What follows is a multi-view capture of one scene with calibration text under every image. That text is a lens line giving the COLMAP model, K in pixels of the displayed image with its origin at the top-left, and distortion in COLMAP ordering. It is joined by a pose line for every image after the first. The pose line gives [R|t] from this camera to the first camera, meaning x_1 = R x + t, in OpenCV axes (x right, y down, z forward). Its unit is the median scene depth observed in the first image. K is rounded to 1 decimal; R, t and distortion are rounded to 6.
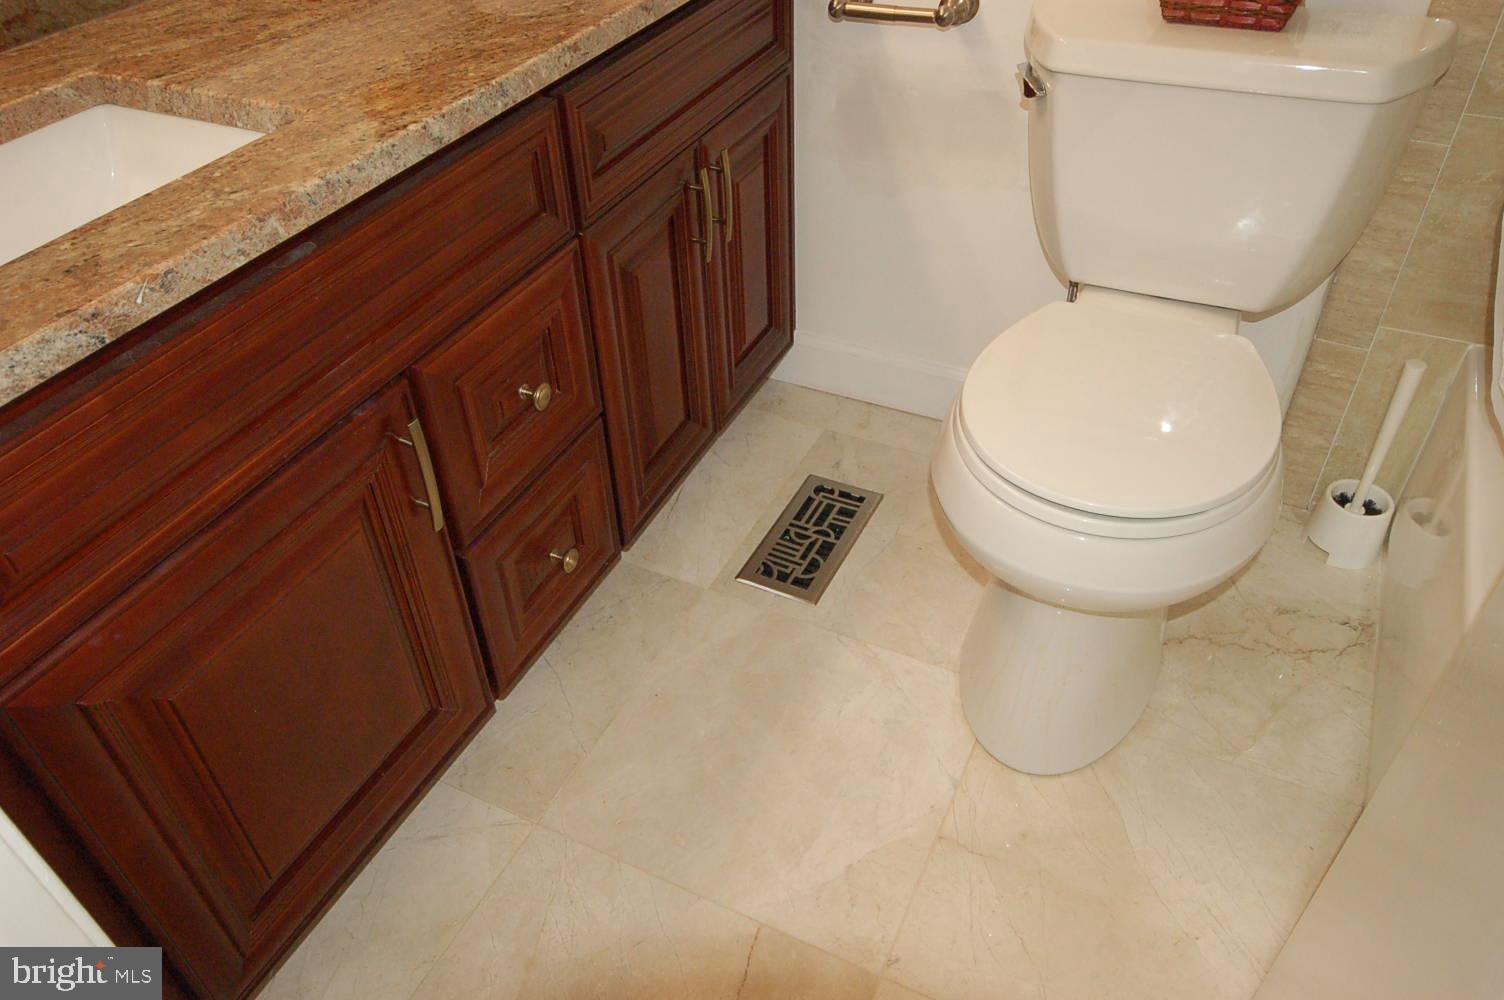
lens RADIAL K [[1064.3, 0, 743.7], [0, 1064.3, 513.6], [0, 0, 1]] dist [0.032581, -0.024935]
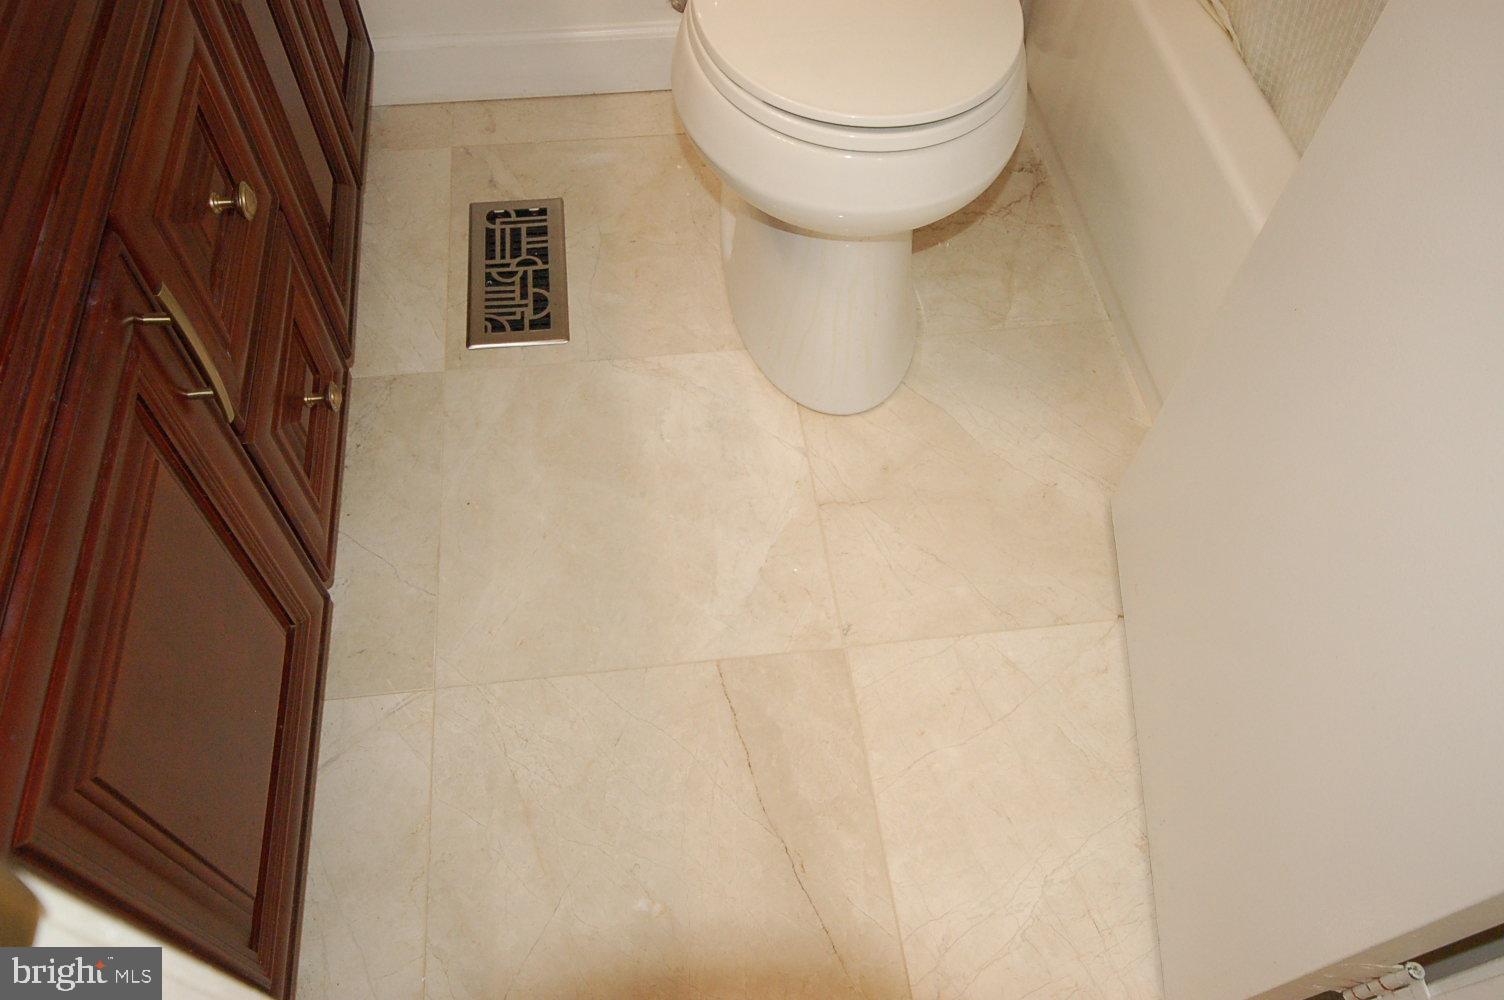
lens RADIAL K [[1064.3, 0, 712.8], [0, 1064.3, 515.2], [0, 0, 1]] dist [0.032581, -0.024935]
pose [[0.840124, -0.430044, 0.330536, -0.202782], [0.321044, 0.885451, 0.336017, -0.050144], [-0.437175, -0.176179, 0.881952, 0.133230]]
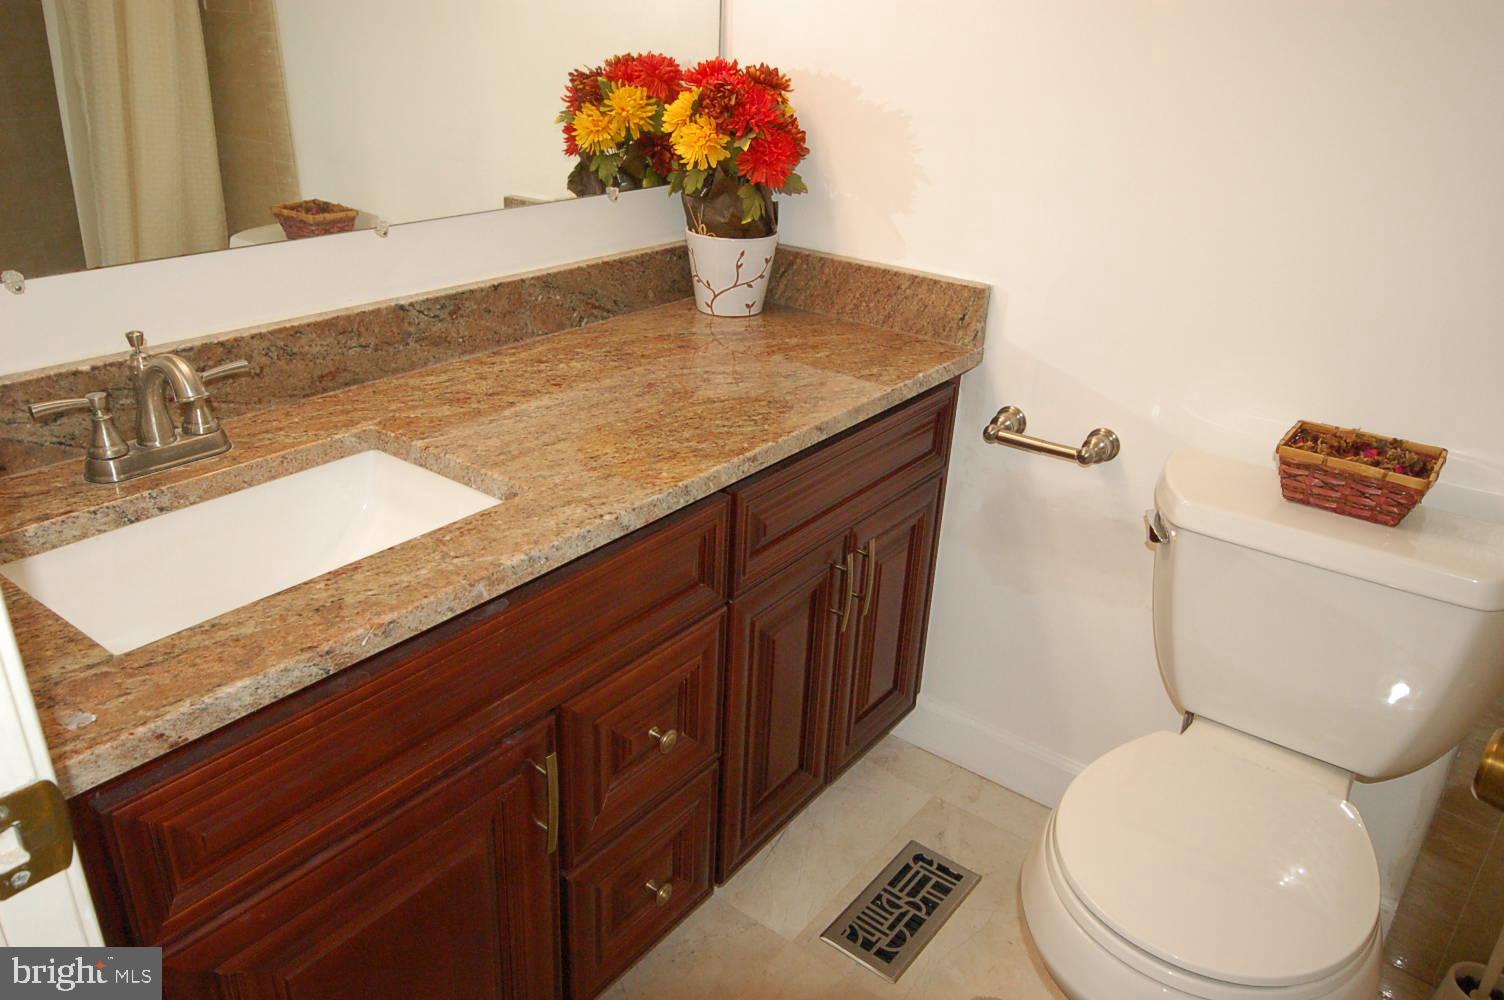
lens RADIAL K [[1064.3, 0, 750.9], [0, 1064.3, 532.3], [0, 0, 1]] dist [0.032581, -0.024935]
pose [[0.977938, 0.152732, -0.142515, 0.015050], [-0.184123, 0.952466, -0.242706, -0.049936], [0.098672, 0.263592, 0.959574, -0.084857]]
